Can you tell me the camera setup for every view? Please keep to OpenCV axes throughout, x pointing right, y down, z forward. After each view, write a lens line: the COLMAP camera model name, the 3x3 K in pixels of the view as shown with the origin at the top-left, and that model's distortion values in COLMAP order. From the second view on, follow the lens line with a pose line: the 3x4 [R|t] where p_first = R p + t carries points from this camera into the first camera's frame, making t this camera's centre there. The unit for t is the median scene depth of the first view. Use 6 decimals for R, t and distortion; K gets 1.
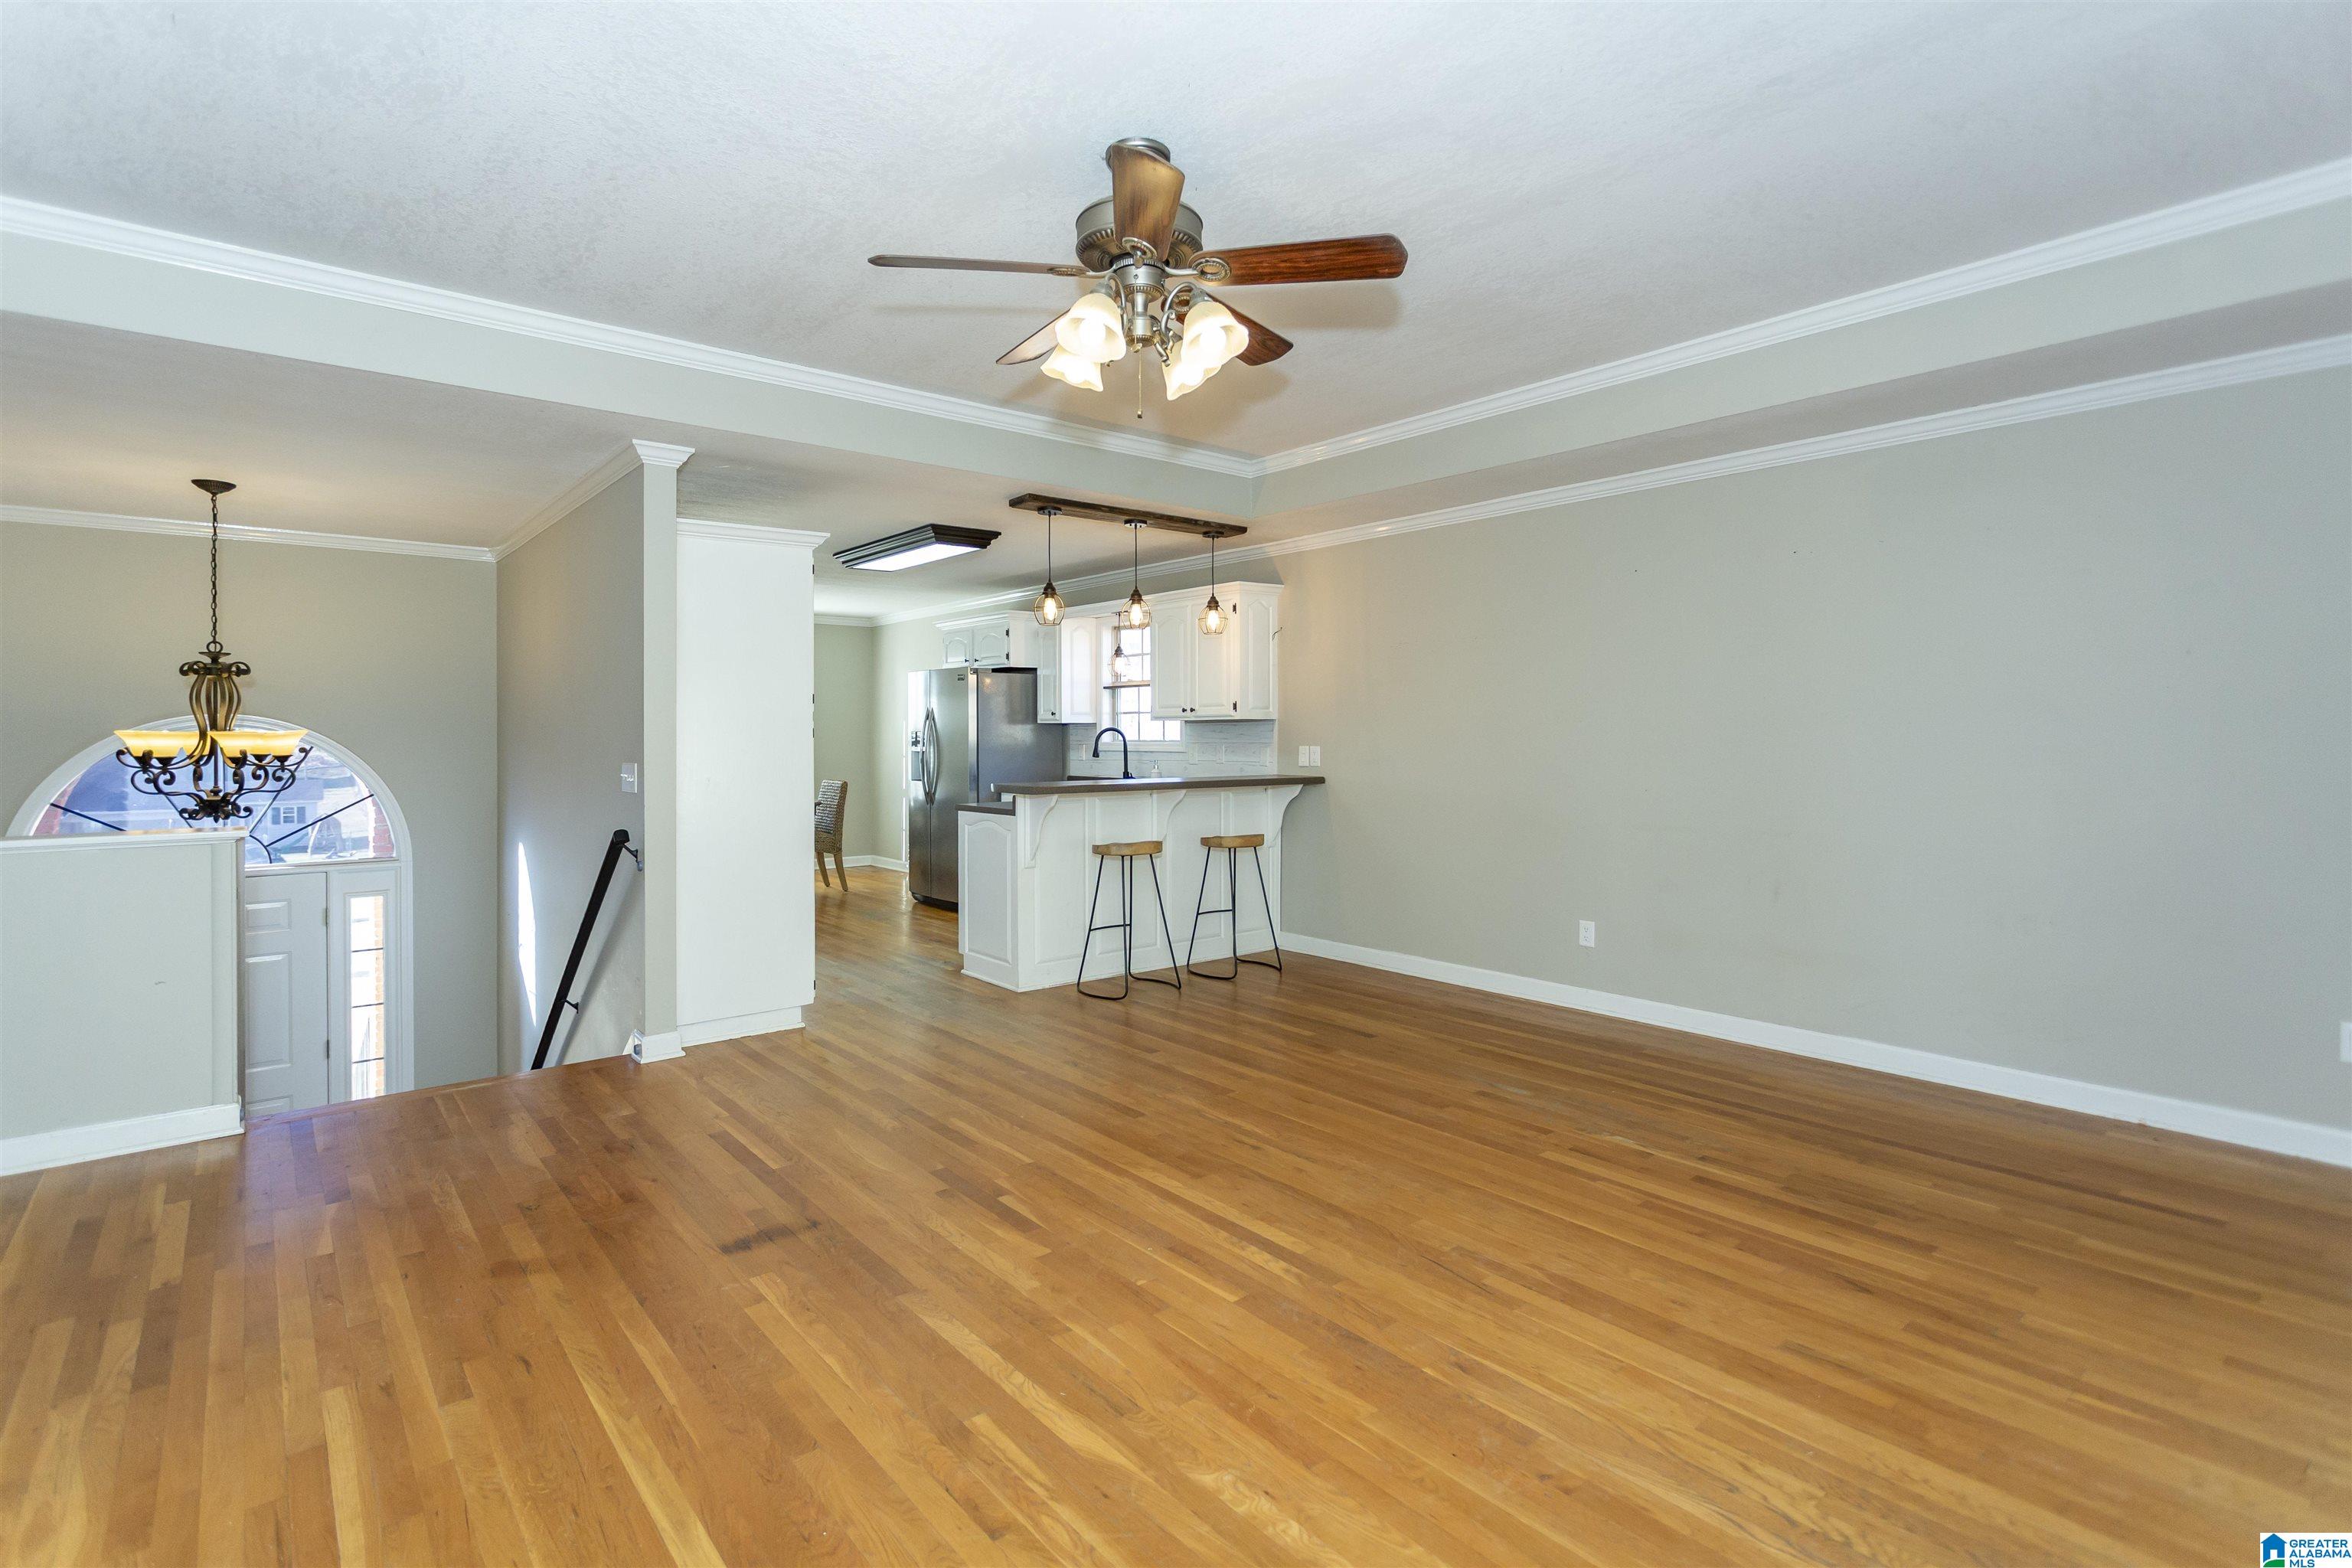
lens RADIAL K [[1116.4, 0, 1125.6], [0, 1116.4, 763.4], [0, 0, 1]] dist [0.000940, 0.000487]
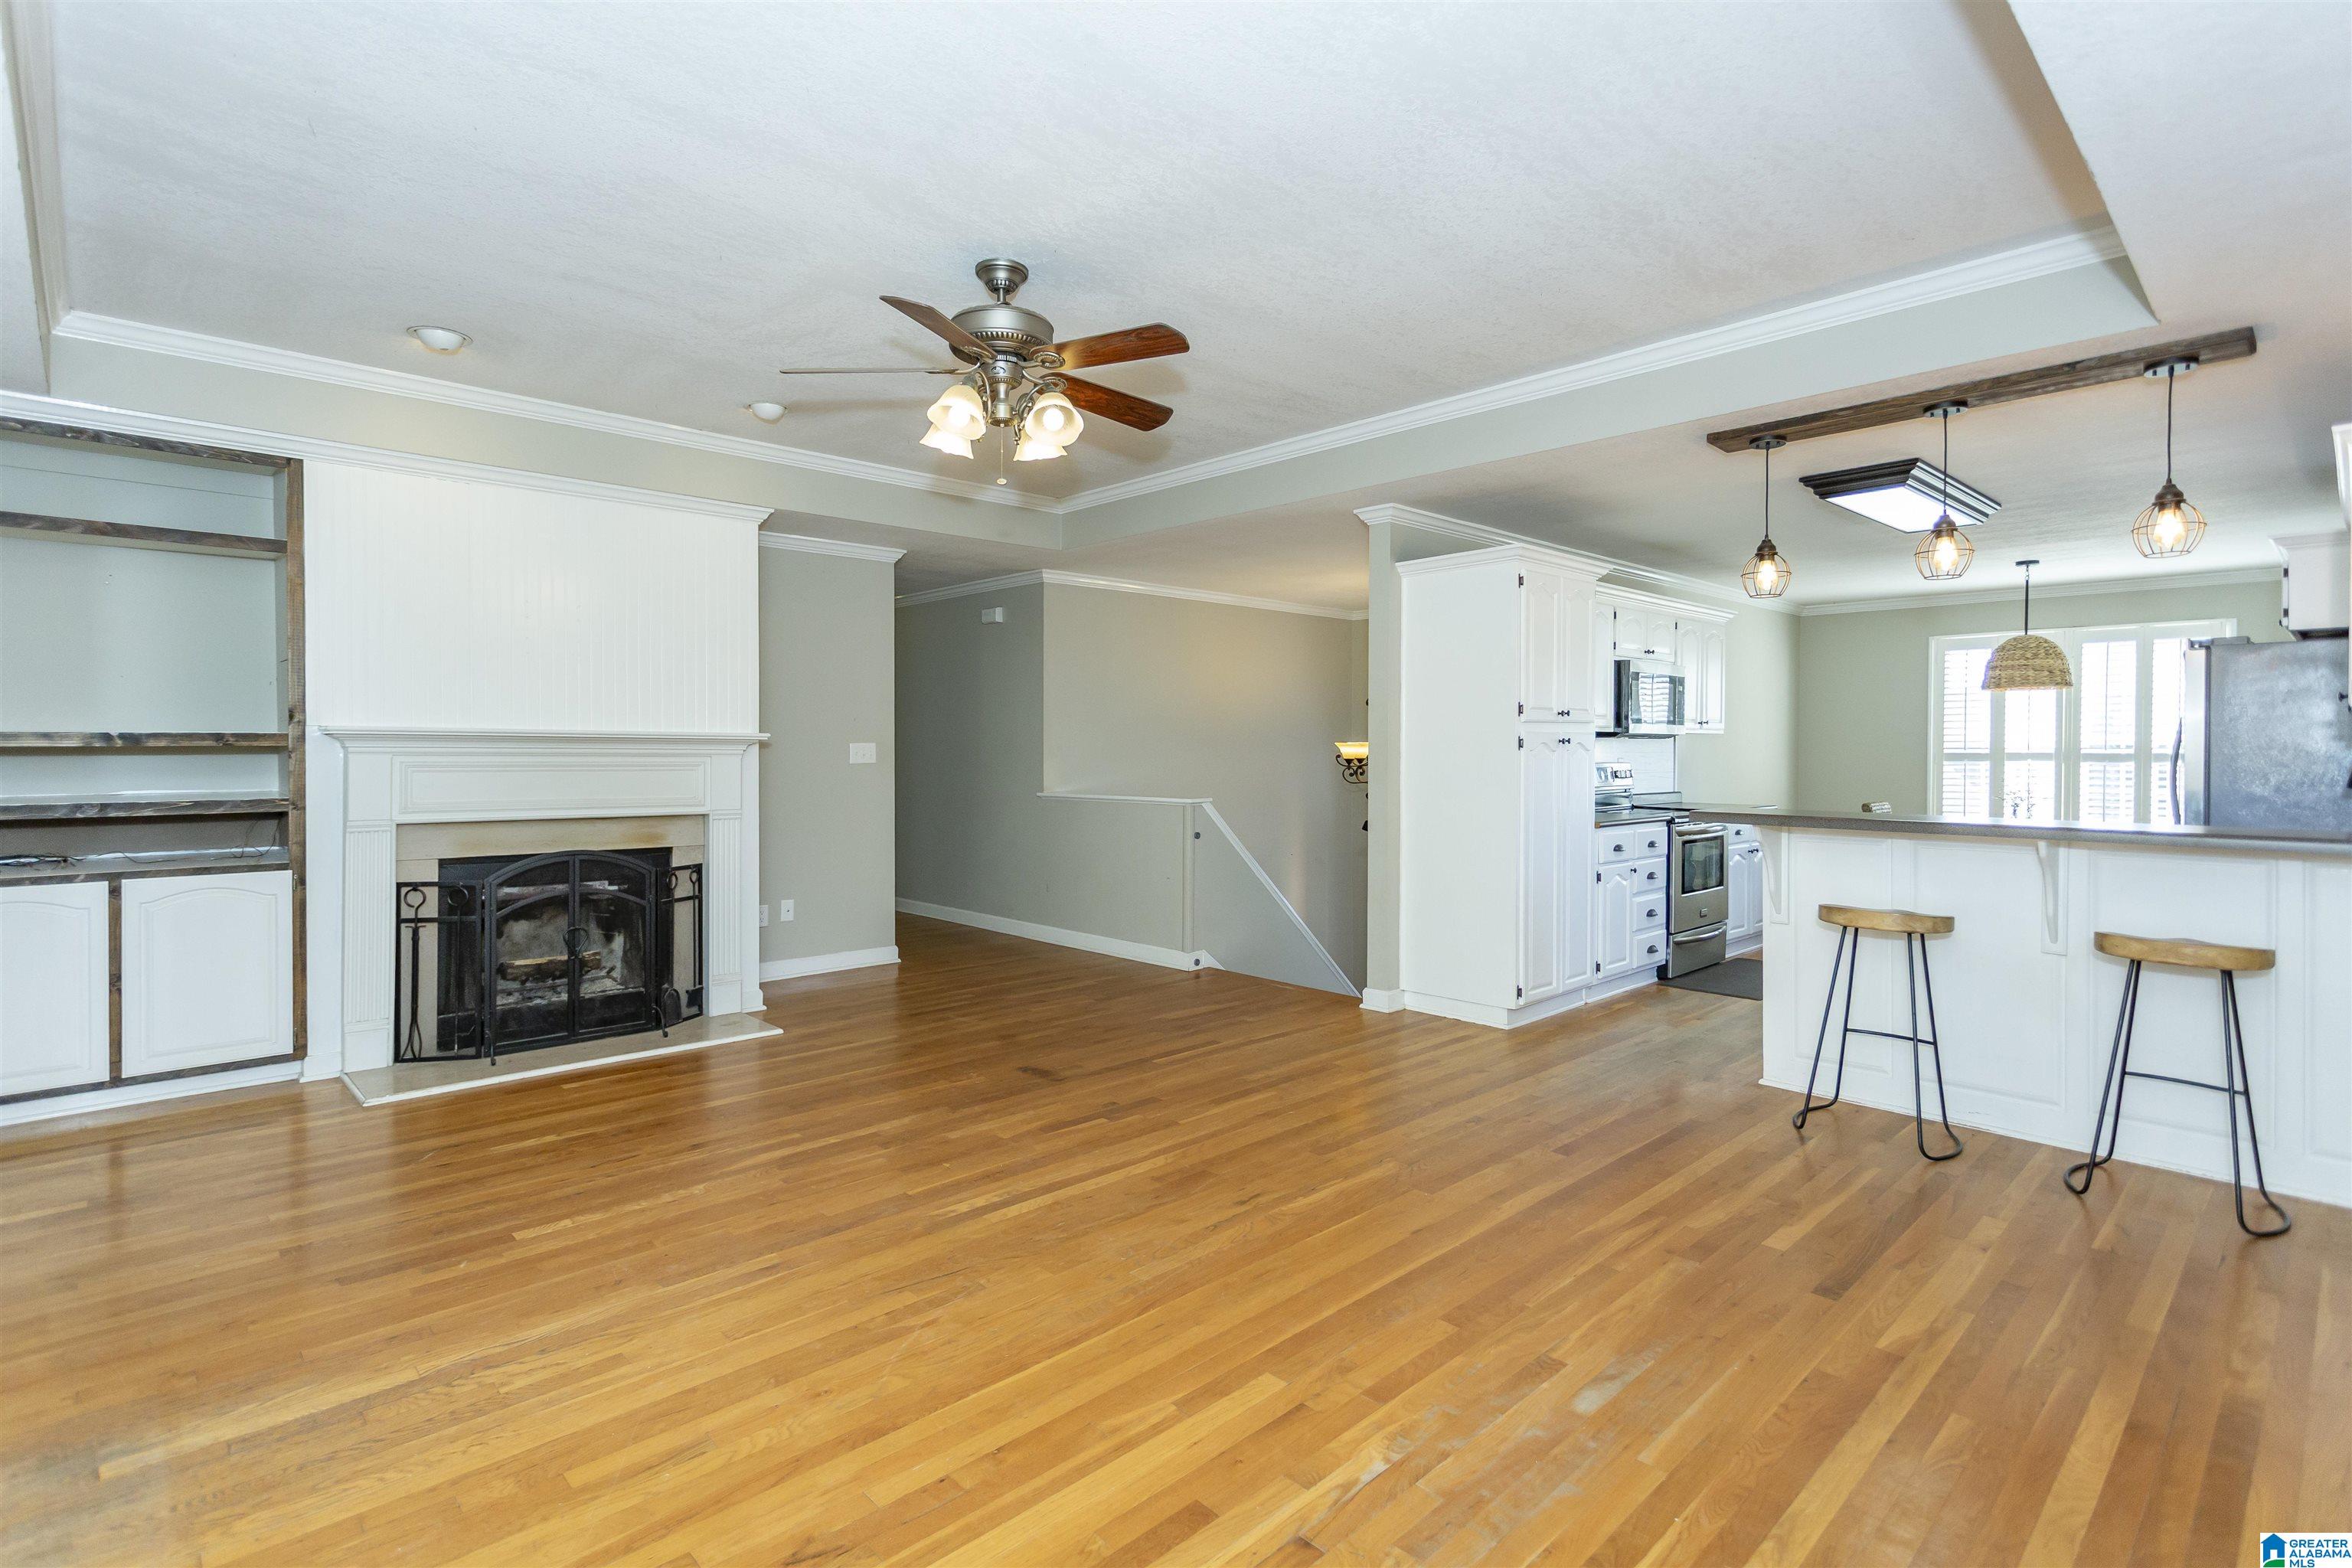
lens RADIAL K [[1139.8, 0, 1194.0], [0, 1139.8, 760.6], [0, 0, 1]] dist [0.001239, 0.000321]
pose [[0.097024, 0.016119, -0.995152, 1.189964], [-0.029638, 0.999472, 0.013300, -0.025229], [0.994841, 0.028204, 0.097451, 1.010178]]
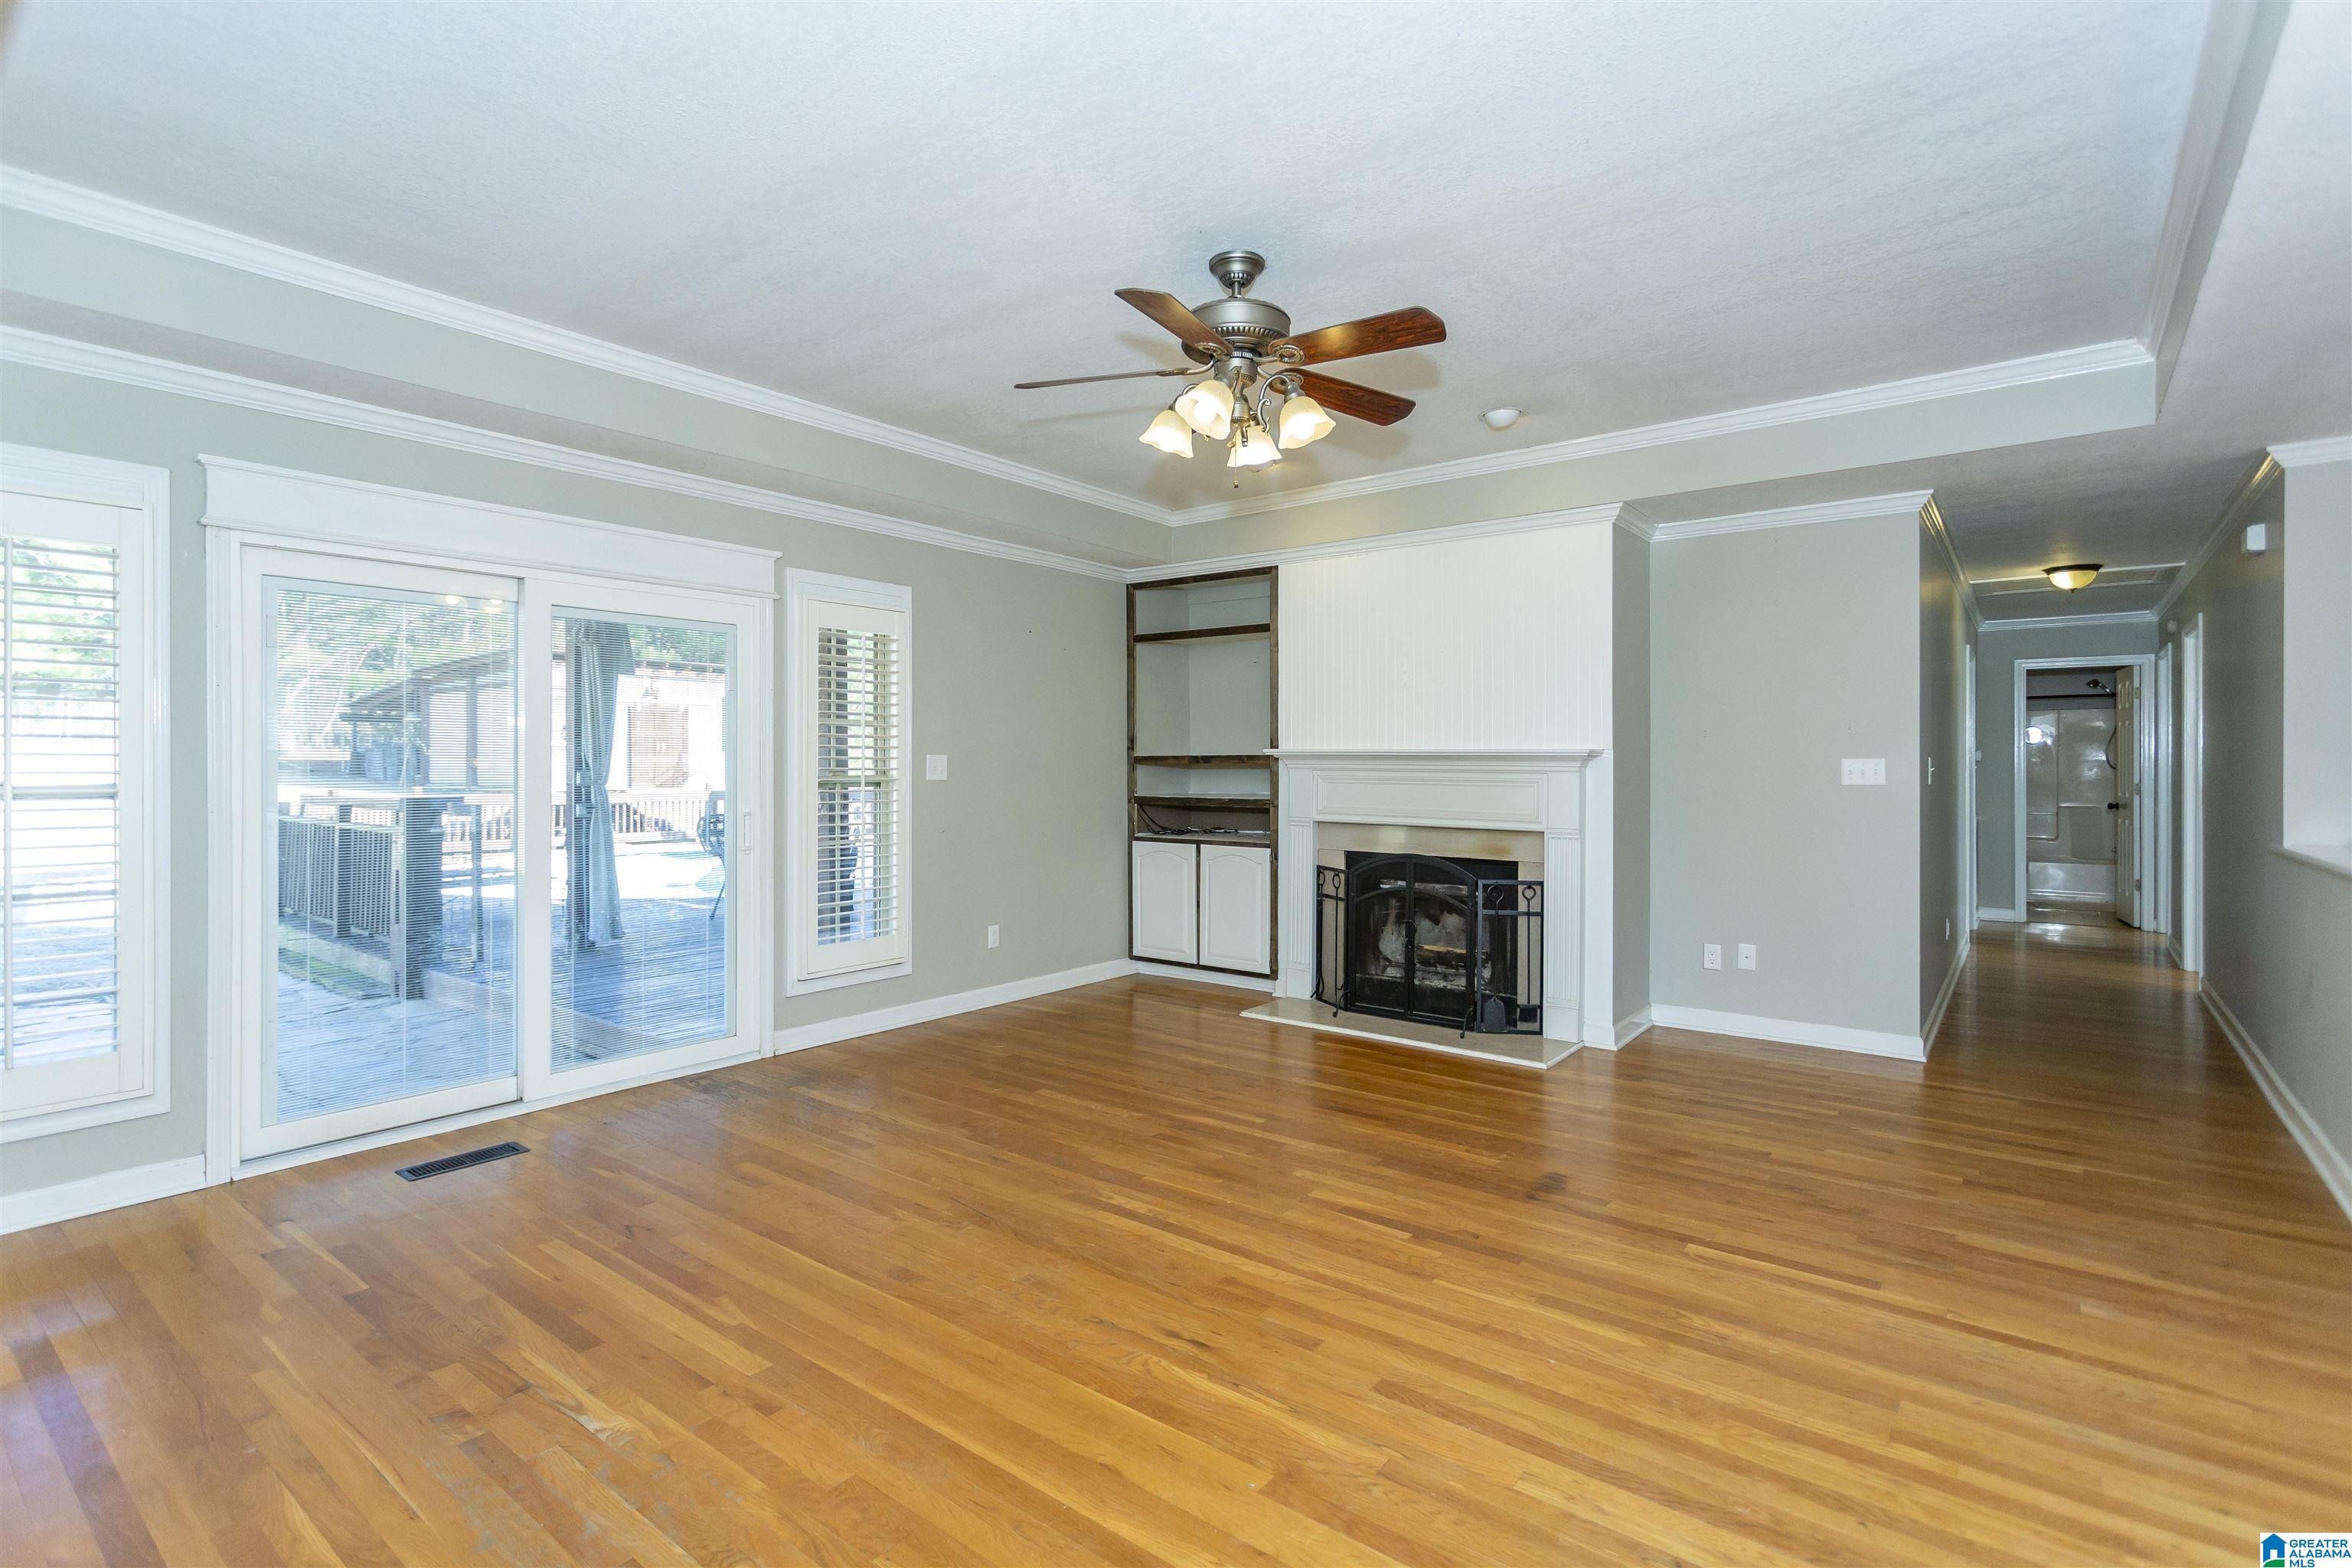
lens RADIAL K [[1116.4, 0, 1125.6], [0, 1116.4, 763.4], [0, 0, 1]] dist [0.000940, 0.000487]
pose [[-0.977224, 0.003827, -0.212175, 0.346311], [-0.002089, 0.999615, 0.027652, -0.046541], [0.212199, 0.027466, -0.976840, 1.964258]]
